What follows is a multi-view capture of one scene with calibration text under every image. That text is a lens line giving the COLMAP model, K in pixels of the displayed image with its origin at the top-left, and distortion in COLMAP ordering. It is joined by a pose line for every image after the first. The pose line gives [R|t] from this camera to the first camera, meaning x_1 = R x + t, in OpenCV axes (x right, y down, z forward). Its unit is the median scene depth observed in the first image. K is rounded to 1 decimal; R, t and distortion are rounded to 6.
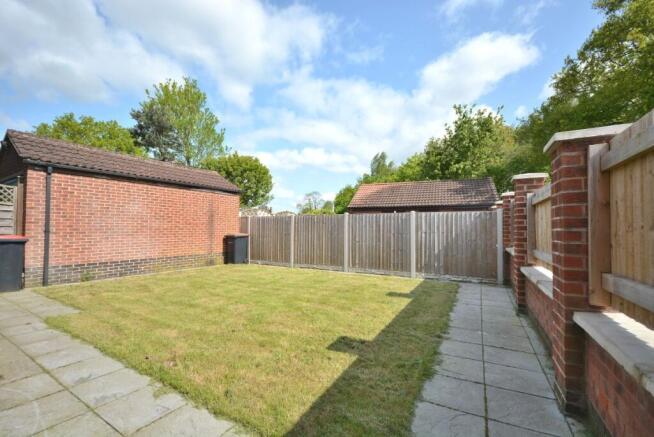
lens RADIAL K [[286.6, 0, 323.3], [0, 286.6, 222.4], [0, 0, 1]] dist [-0.000571, -0.000139]
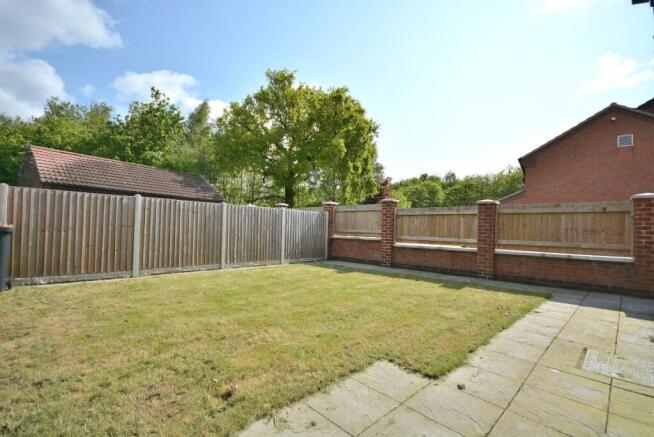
lens RADIAL K [[286.6, 0, 323.3], [0, 286.6, 222.4], [0, 0, 1]] dist [-0.000571, -0.000139]
pose [[0.284443, 0.019122, 0.958502, -0.849141], [-0.053639, 0.998552, -0.004003, 0.017164], [-0.957191, -0.050274, 0.285057, 0.557694]]
